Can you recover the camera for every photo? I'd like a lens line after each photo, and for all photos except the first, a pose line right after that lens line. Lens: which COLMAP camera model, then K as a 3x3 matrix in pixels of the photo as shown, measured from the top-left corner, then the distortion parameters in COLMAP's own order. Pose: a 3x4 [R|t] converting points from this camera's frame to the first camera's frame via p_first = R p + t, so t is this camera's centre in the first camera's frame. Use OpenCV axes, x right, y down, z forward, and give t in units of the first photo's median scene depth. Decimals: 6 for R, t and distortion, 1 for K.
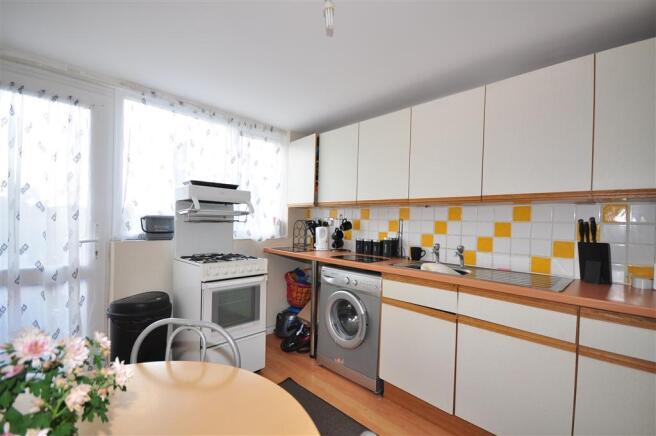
lens RADIAL K [[295.9, 0, 326.8], [0, 295.9, 221.9], [0, 0, 1]] dist [-0.000258, 0.000242]
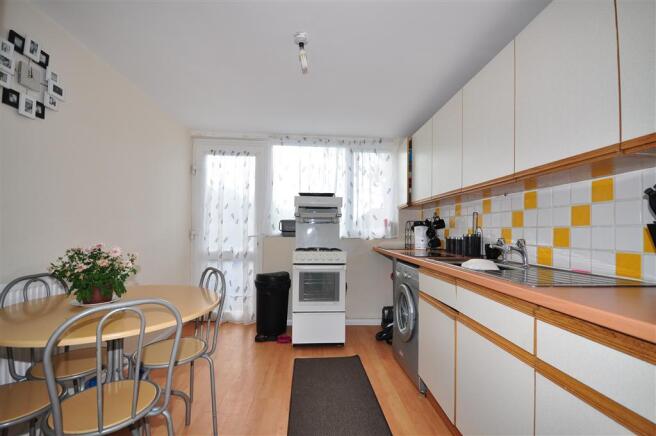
lens RADIAL K [[295.9, 0, 329.4], [0, 295.9, 221.0], [0, 0, 1]] dist [-0.000258, 0.000242]
pose [[0.745099, -0.041679, -0.665651, 0.555138], [0.011112, 0.998683, -0.050094, 0.061220], [0.666862, 0.029928, 0.744580, 0.056187]]
